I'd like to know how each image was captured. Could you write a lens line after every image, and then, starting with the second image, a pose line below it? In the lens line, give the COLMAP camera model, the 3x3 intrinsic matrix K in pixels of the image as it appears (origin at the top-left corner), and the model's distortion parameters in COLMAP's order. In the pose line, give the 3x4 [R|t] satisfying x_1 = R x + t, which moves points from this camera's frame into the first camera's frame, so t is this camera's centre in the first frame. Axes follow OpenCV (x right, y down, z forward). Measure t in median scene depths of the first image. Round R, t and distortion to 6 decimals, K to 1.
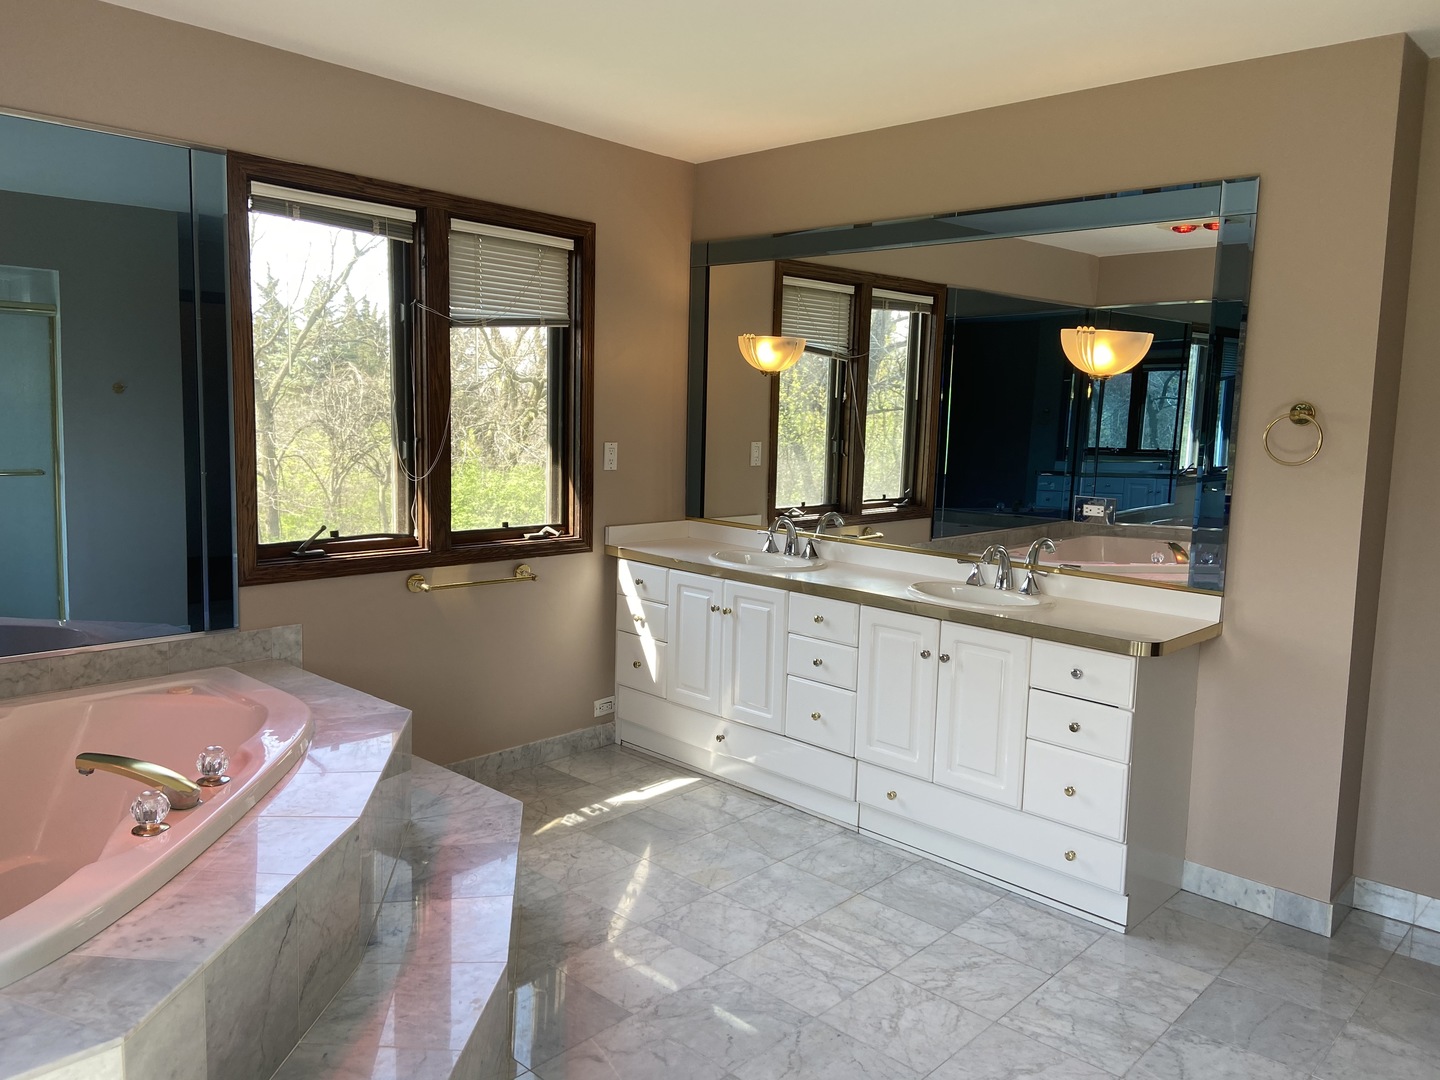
lens RADIAL K [[1077.6, 0, 719.3], [0, 1077.6, 543.4], [0, 0, 1]] dist [0.075172, -0.091665]
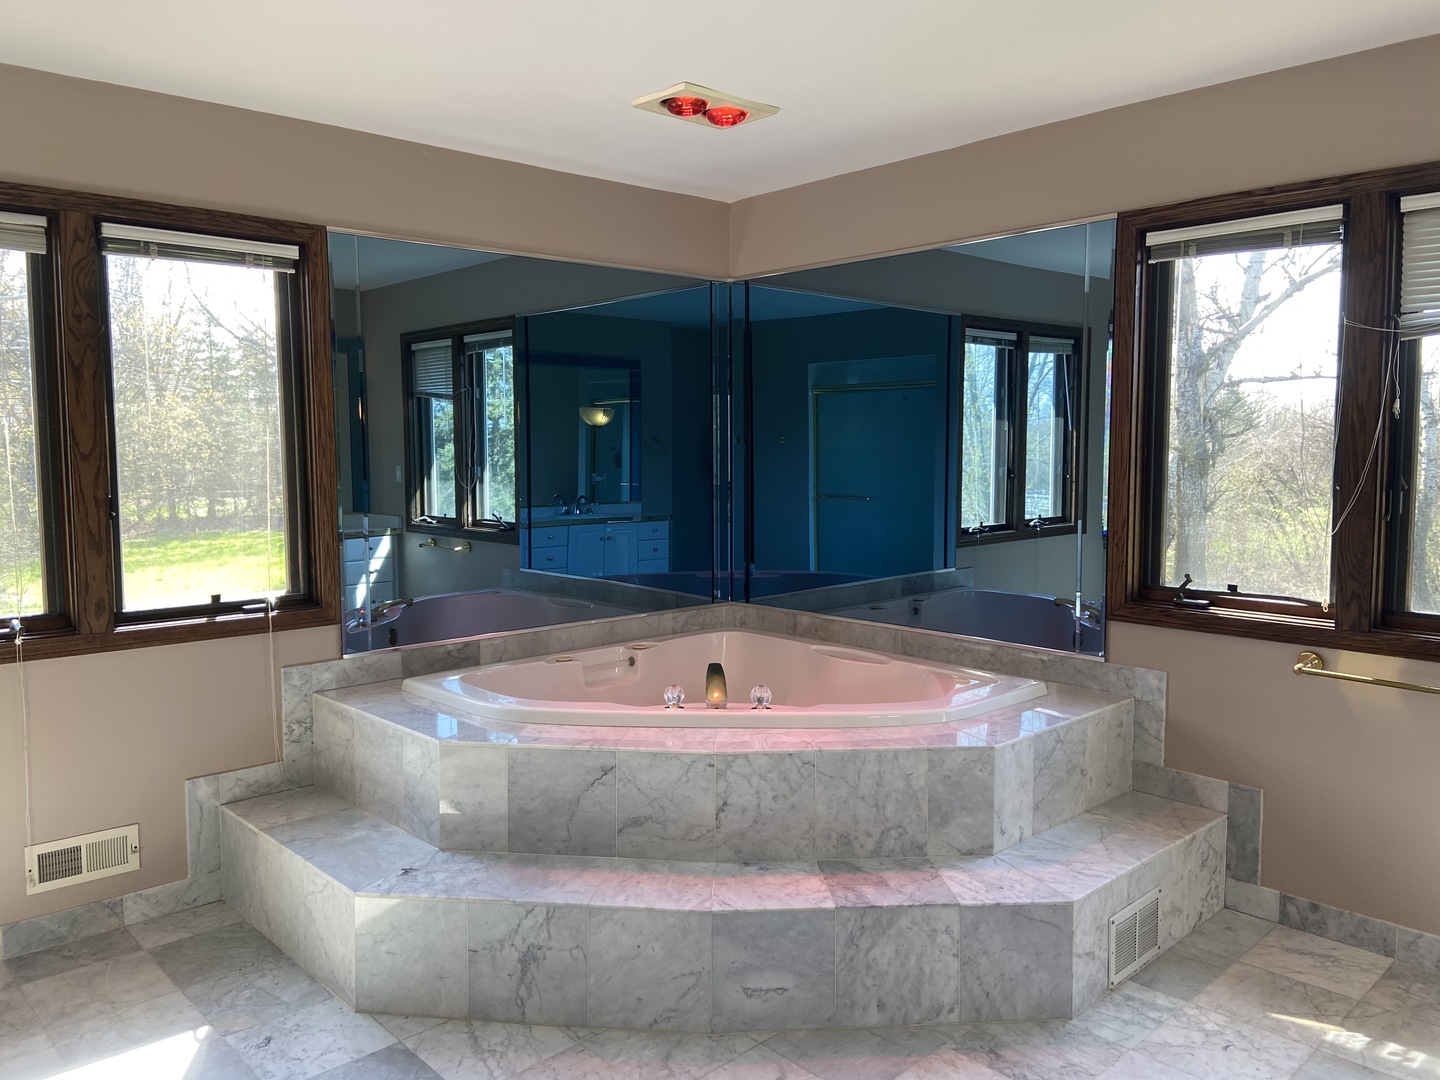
lens RADIAL K [[1077.6, 0, 720.9], [0, 1077.6, 530.1], [0, 0, 1]] dist [0.075172, -0.091665]
pose [[-0.086342, 0.053833, -0.994810, 0.660429], [-0.119296, 0.990796, 0.063970, -0.071778], [0.989097, 0.124200, -0.079125, 0.720724]]
